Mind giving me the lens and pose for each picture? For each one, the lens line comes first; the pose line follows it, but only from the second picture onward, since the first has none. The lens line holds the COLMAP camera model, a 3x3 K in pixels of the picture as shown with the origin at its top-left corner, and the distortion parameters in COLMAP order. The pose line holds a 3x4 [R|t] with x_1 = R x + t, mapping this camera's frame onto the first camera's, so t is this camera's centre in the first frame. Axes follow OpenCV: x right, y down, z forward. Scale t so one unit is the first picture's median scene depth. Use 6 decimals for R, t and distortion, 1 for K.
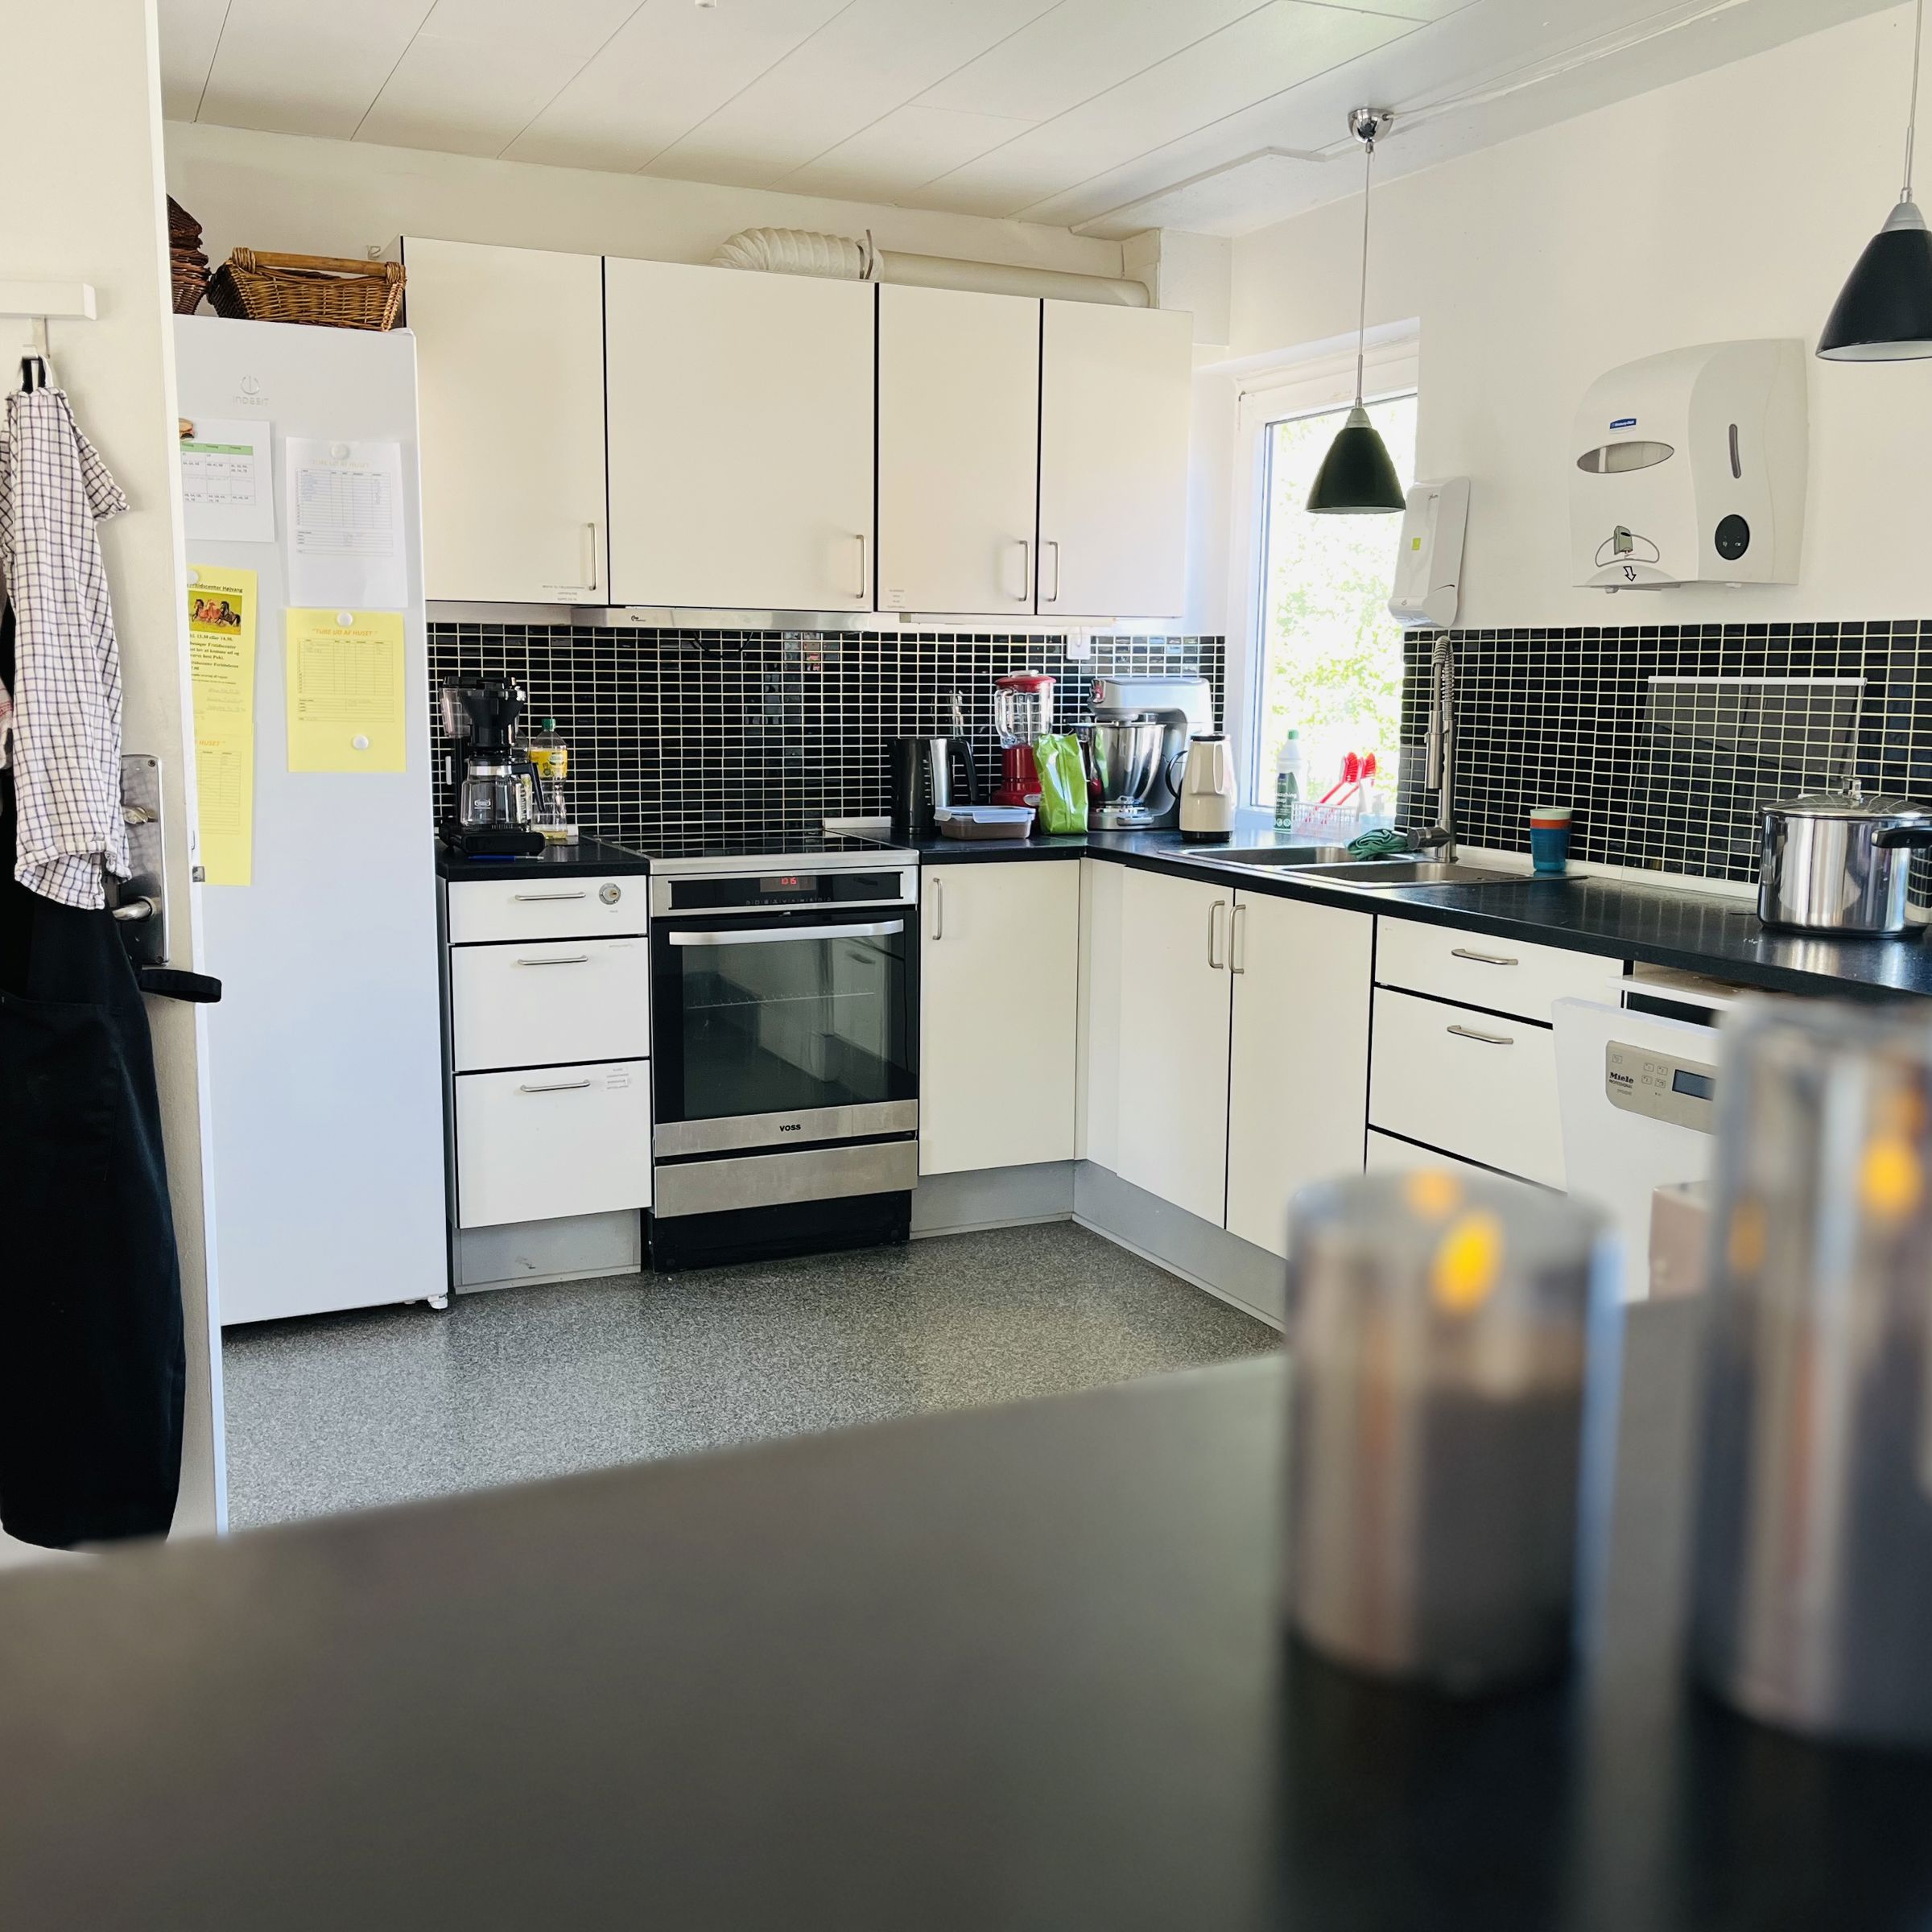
lens RADIAL K [[1973.5, 0, 966.0], [0, 1973.5, 966.0], [0, 0, 1]] dist [0.039763, -0.020874]
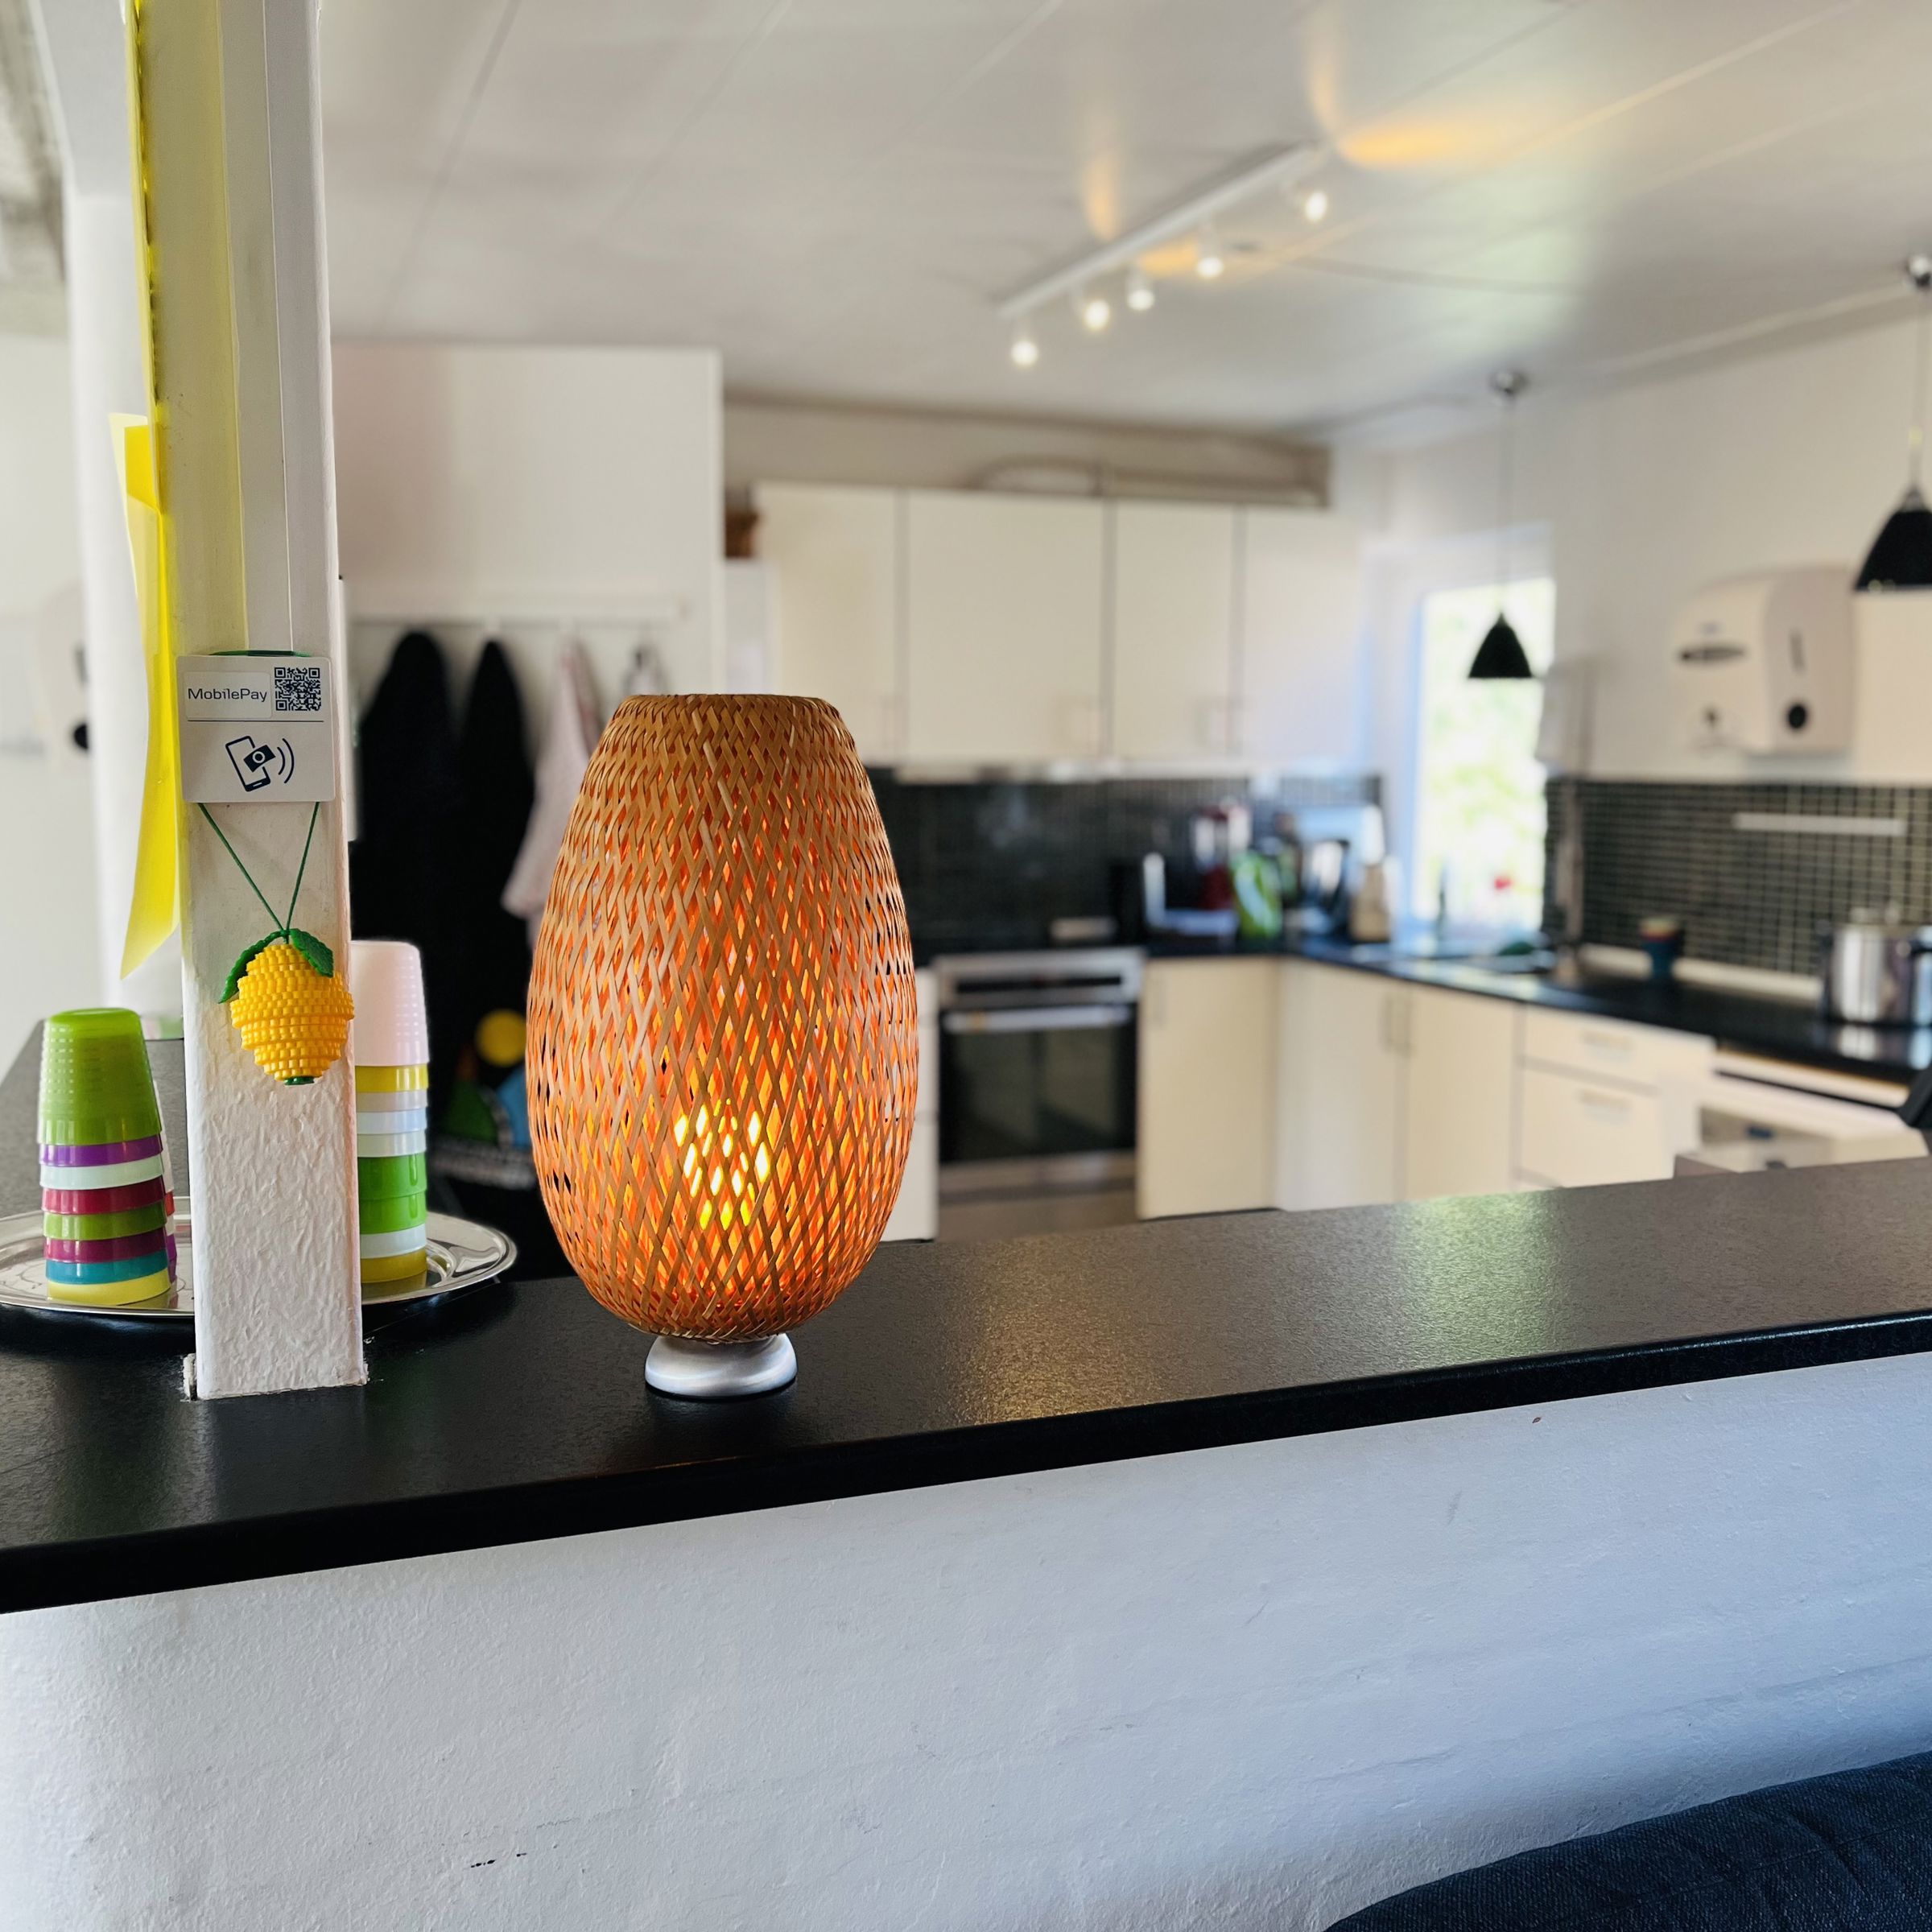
lens RADIAL K [[1854.5, 0, 966.0], [0, 1854.5, 966.0], [0, 0, 1]] dist [0.035954, -0.017466]
pose [[0.996703, -0.001148, -0.081131, -0.039435], [-0.002514, 0.998983, -0.045014, 0.003577], [0.081100, 0.045069, 0.995686, -0.169971]]
